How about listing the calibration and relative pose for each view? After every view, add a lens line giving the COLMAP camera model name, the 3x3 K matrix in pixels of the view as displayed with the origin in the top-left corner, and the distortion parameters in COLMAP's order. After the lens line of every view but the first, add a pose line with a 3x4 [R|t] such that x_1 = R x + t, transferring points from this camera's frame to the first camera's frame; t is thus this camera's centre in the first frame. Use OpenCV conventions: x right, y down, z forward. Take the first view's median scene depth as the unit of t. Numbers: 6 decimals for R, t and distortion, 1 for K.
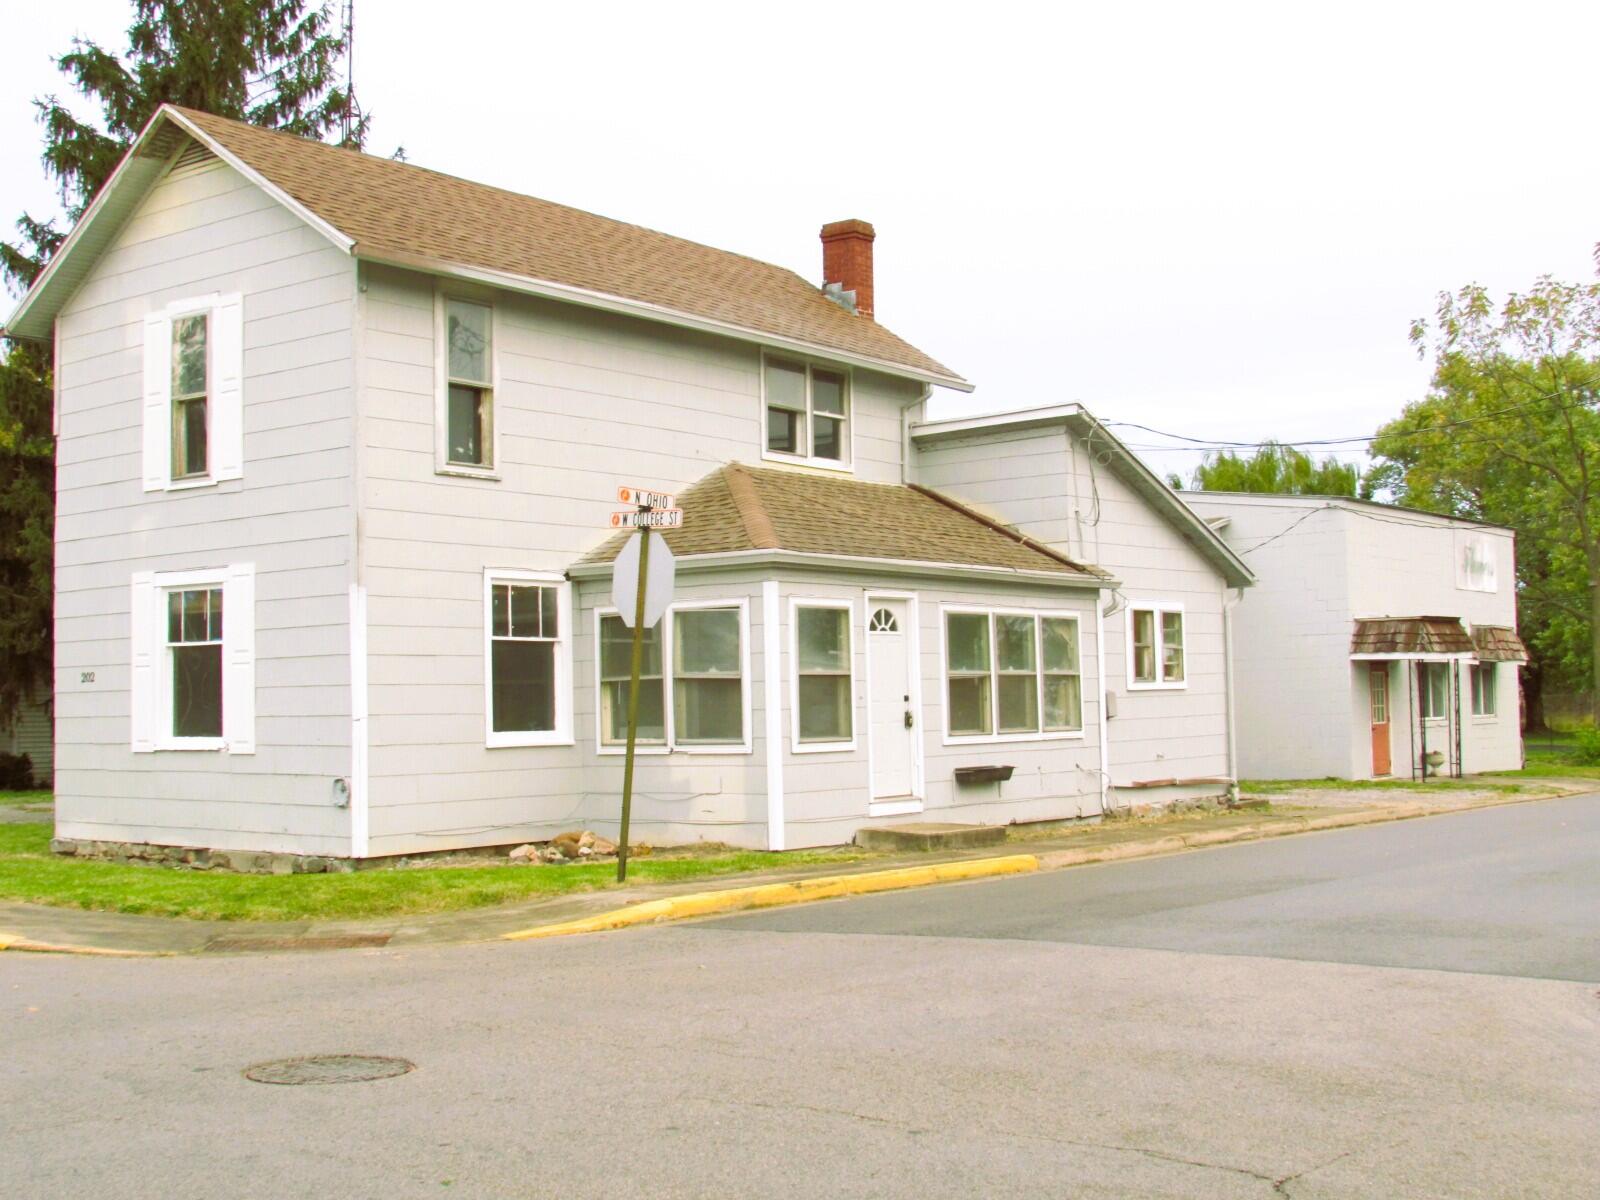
lens RADIAL K [[1858.0, 0, 800.0], [0, 1858.0, 600.0], [0, 0, 1]] dist [-0.007522, -0.003670]
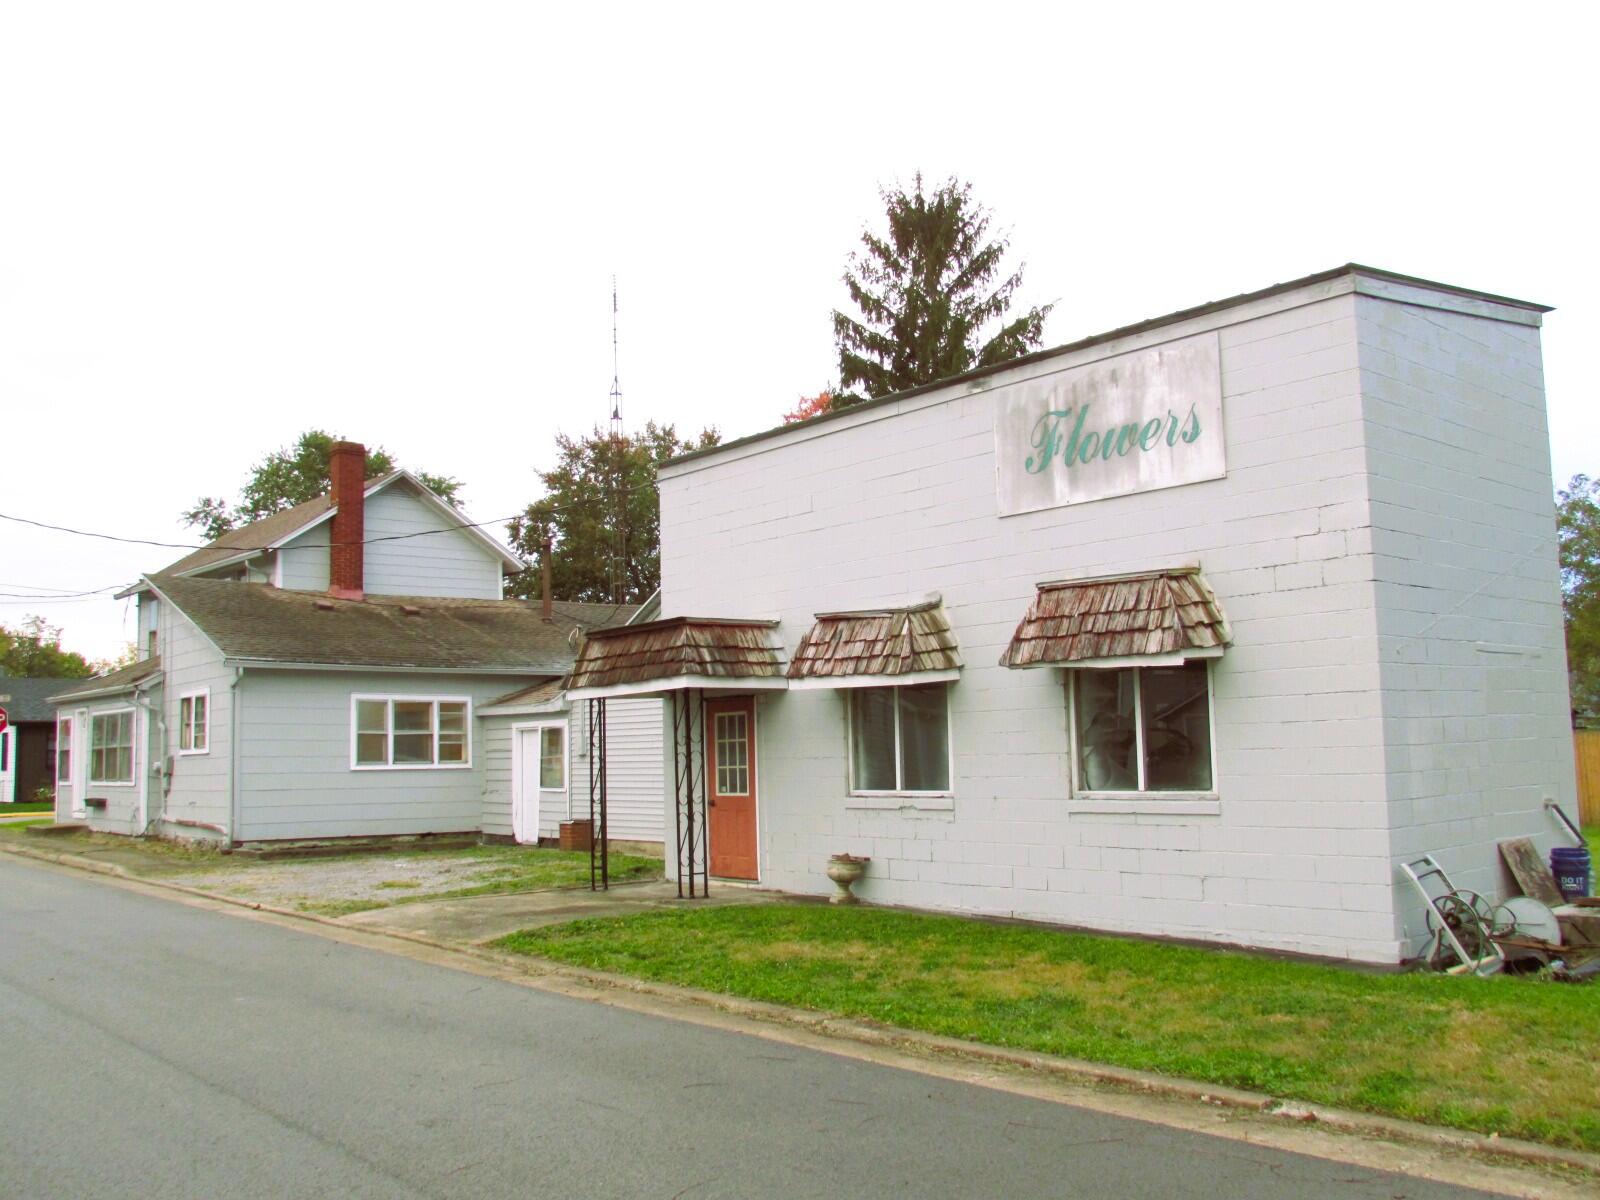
lens RADIAL K [[1540.4, 0, 800.0], [0, 1540.4, 600.0], [0, 0, 1]] dist [-0.019574, -0.000557]
pose [[-0.214804, -0.059216, -0.974860, 1.390408], [0.090148, 0.992697, -0.080163, 0.075821], [0.972488, -0.105101, -0.207897, 1.936729]]
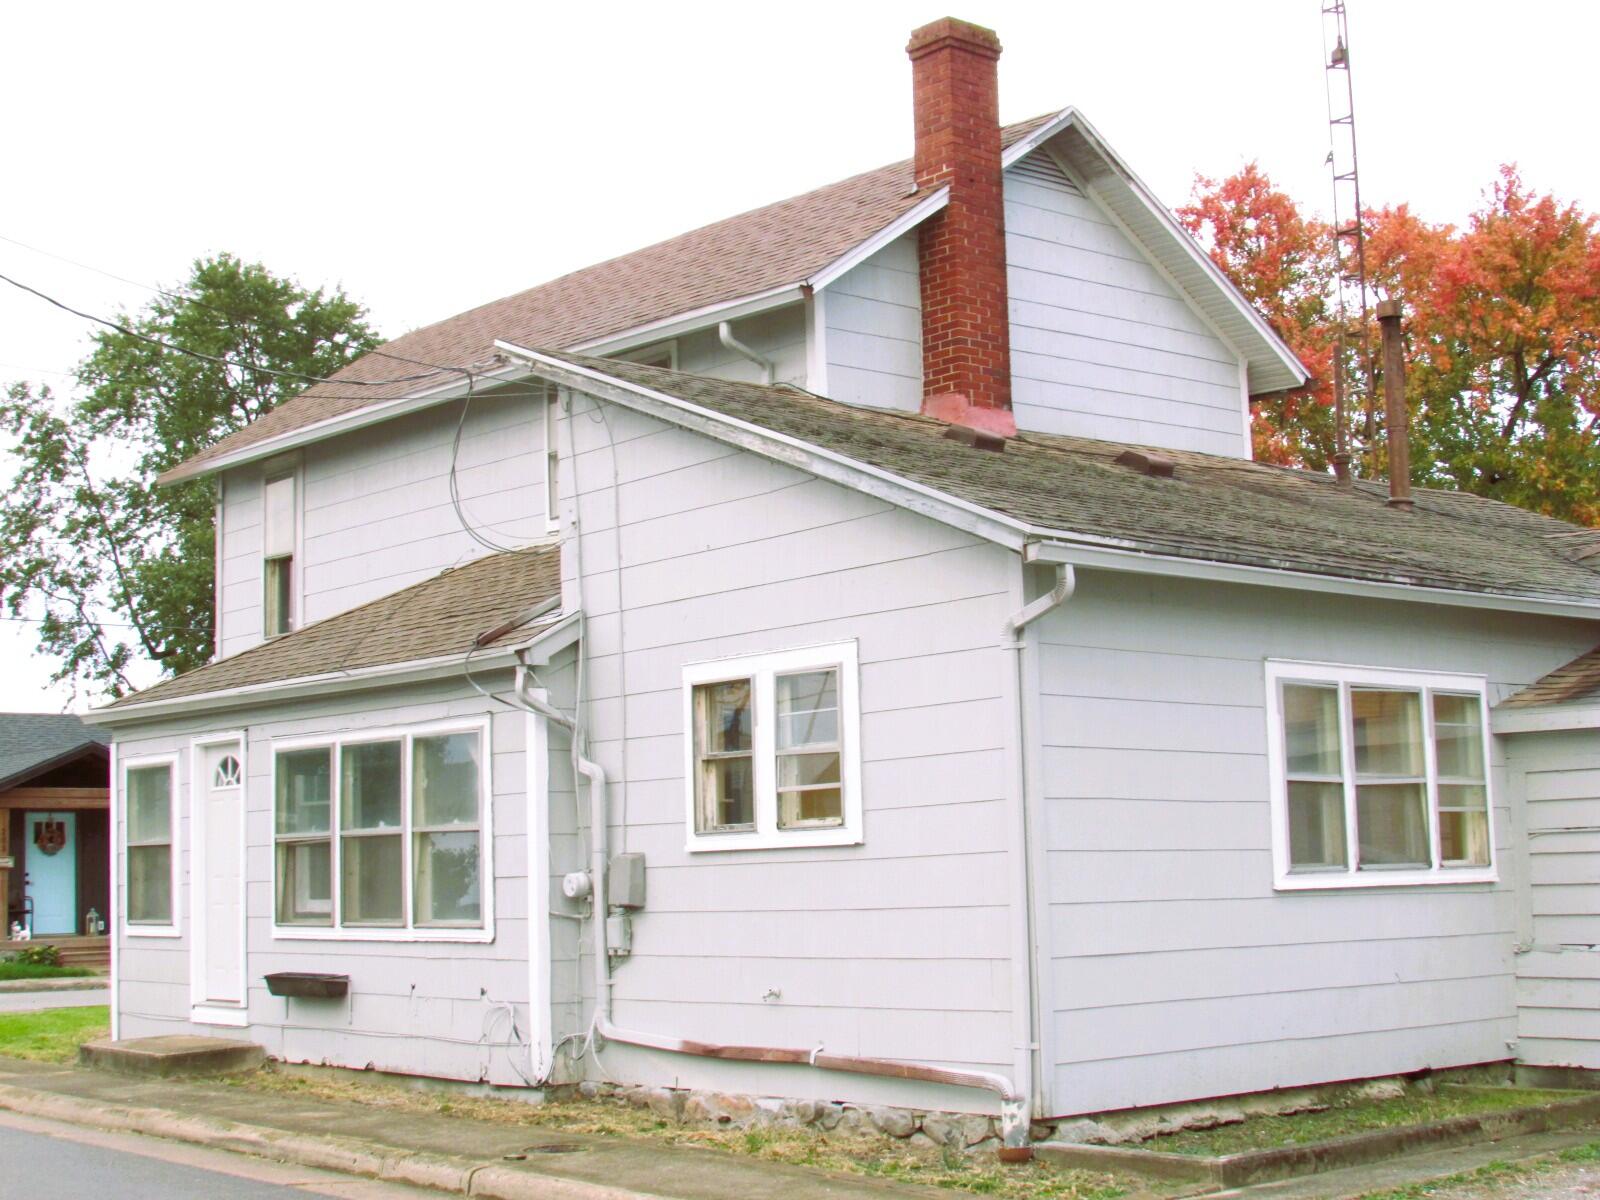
lens RADIAL K [[2370.9, 0, 800.0], [0, 2370.9, 600.0], [0, 0, 1]] dist [-0.051650, -0.094691]
pose [[-0.177471, -0.069447, -0.981673, 0.885089], [0.096339, 0.991490, -0.087558, 0.045003], [0.979399, -0.110112, -0.169270, 1.281027]]
